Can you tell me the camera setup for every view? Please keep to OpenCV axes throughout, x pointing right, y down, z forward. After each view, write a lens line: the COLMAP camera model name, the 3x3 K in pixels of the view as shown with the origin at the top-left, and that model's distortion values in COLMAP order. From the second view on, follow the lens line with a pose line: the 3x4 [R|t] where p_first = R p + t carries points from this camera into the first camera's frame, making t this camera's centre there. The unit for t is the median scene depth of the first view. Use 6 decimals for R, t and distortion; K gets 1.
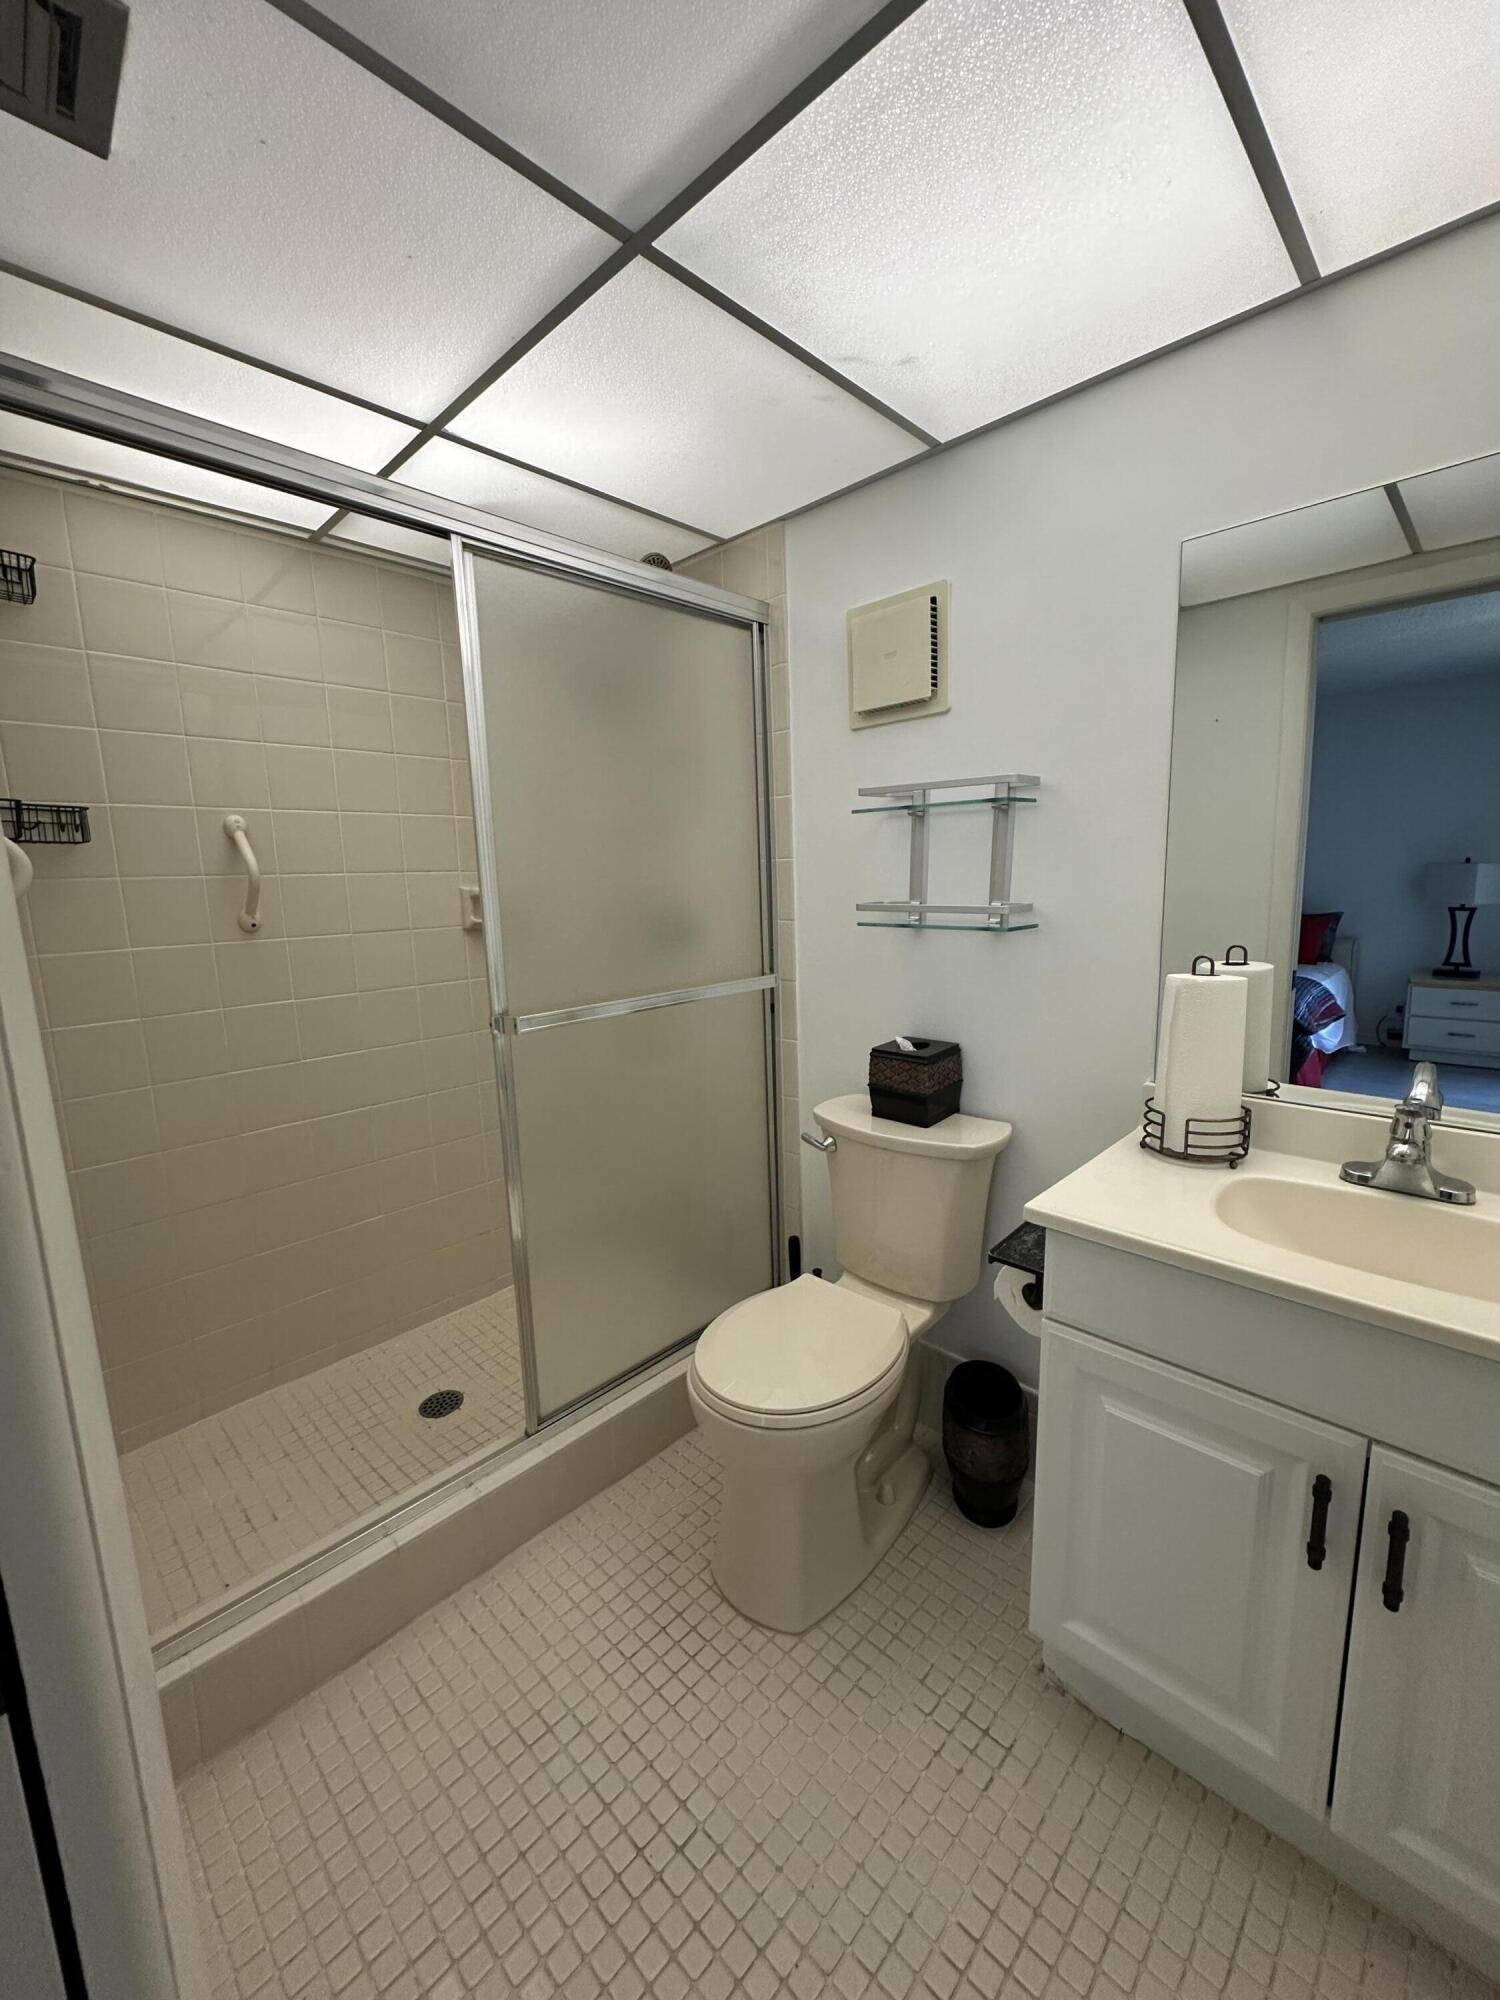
lens RADIAL K [[795.1, 0, 751.0], [0, 795.1, 1004.2], [0, 0, 1]] dist [-0.001181, -0.000280]
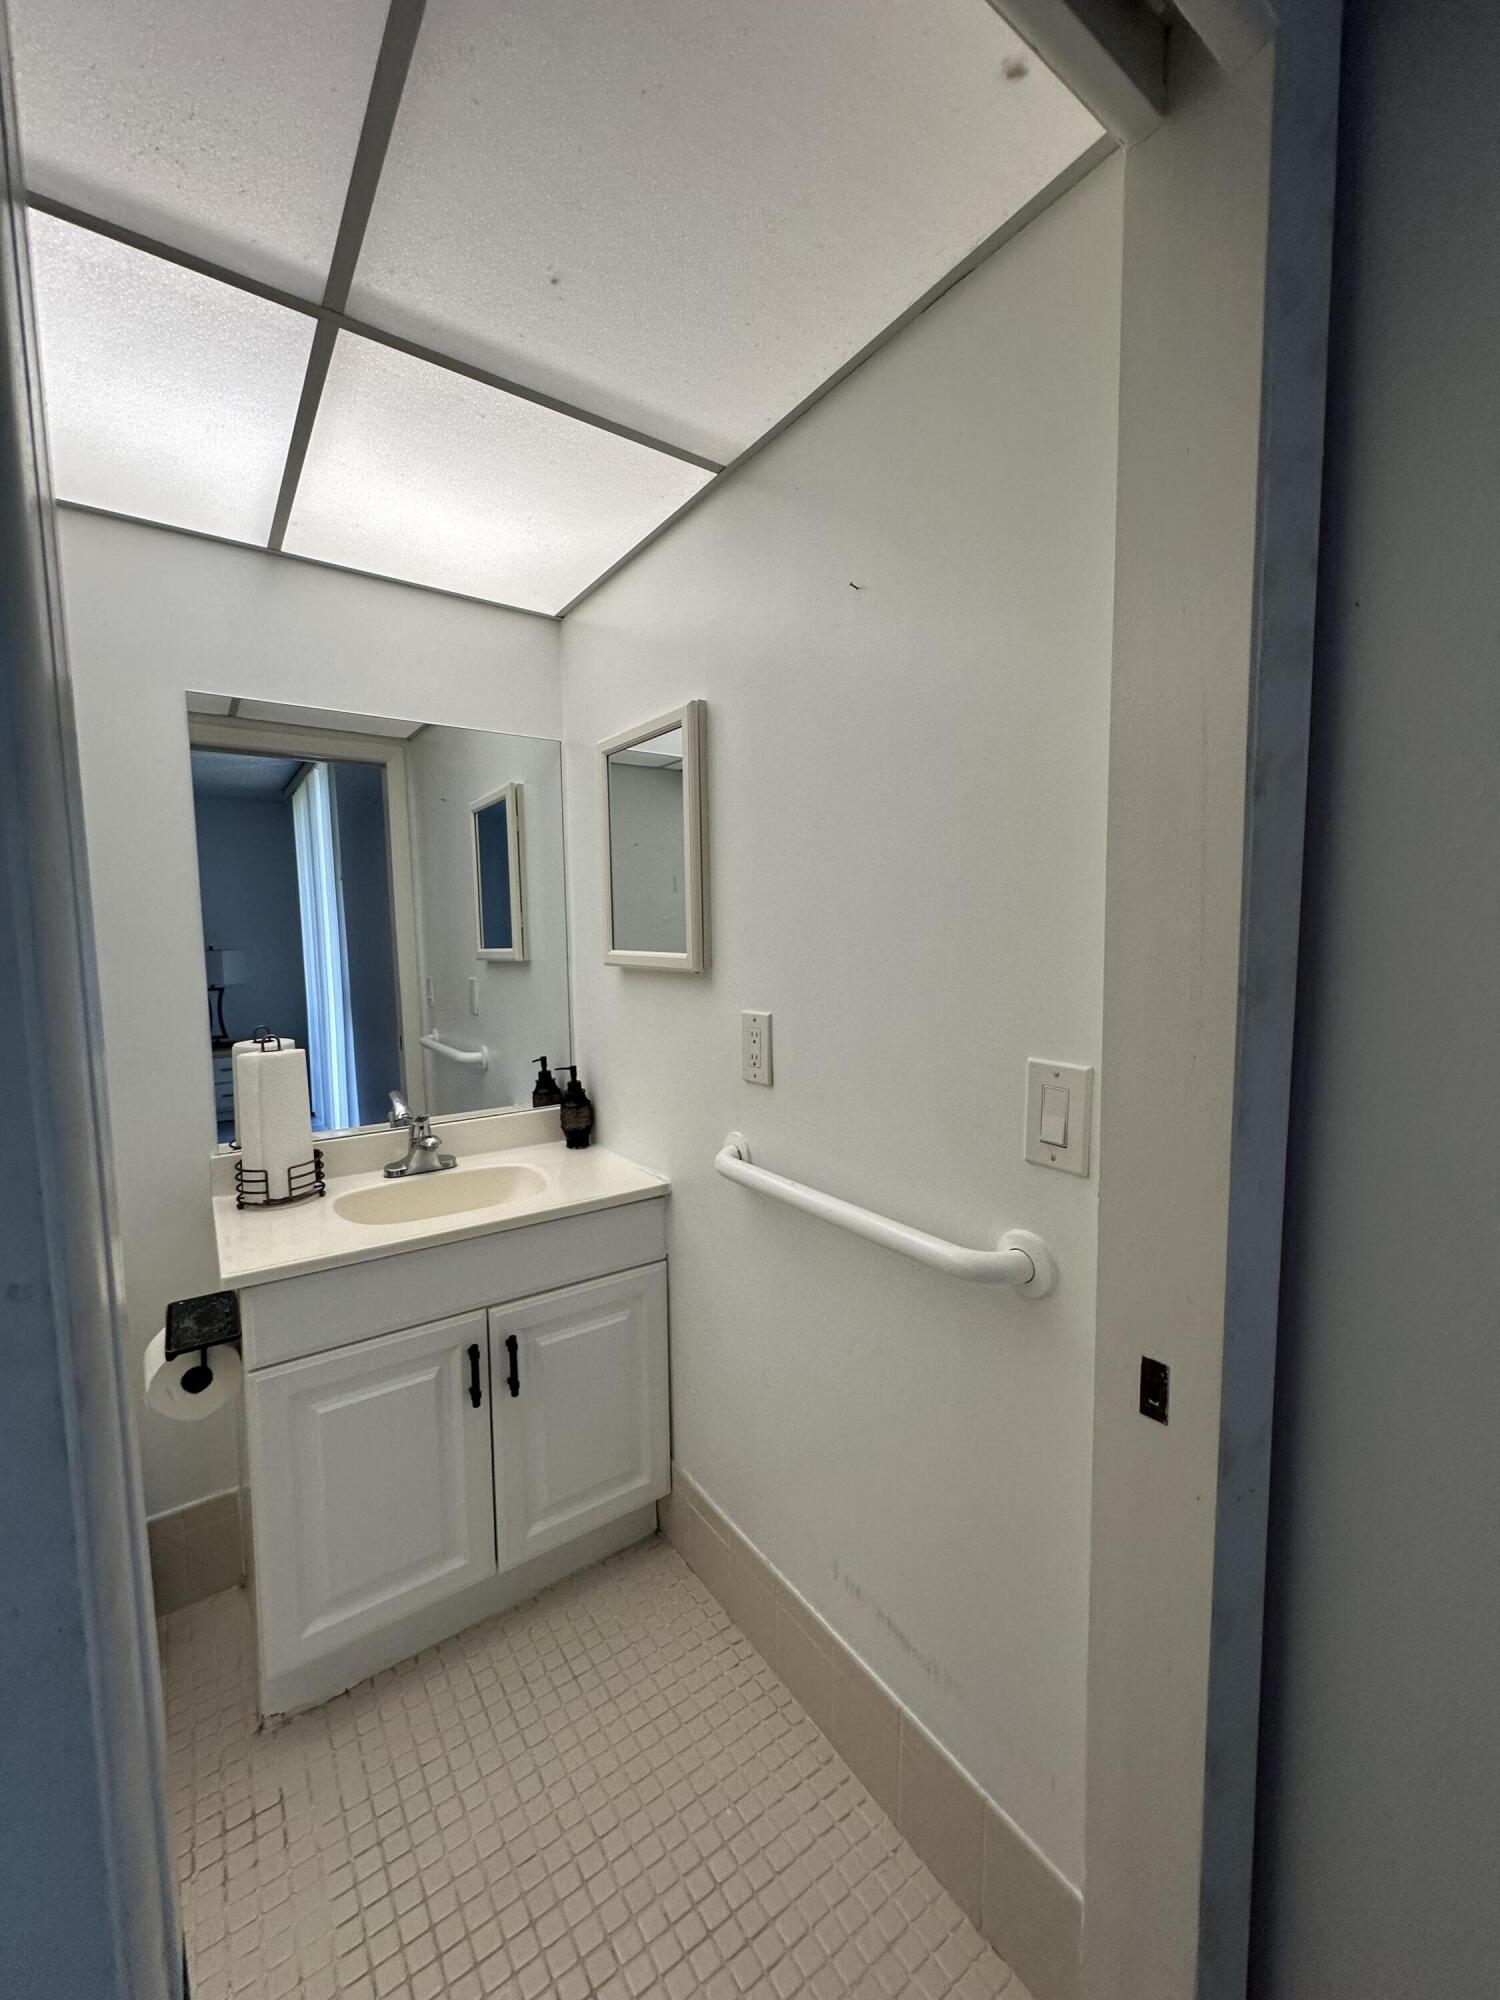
lens RADIAL K [[795.1, 0, 751.0], [0, 795.1, 1004.2], [0, 0, 1]] dist [-0.001181, -0.000280]
pose [[0.177312, -0.059640, 0.982346, -0.535150], [0.160601, 0.986535, 0.030906, -0.028925], [-0.970962, 0.152286, 0.184503, 0.046930]]
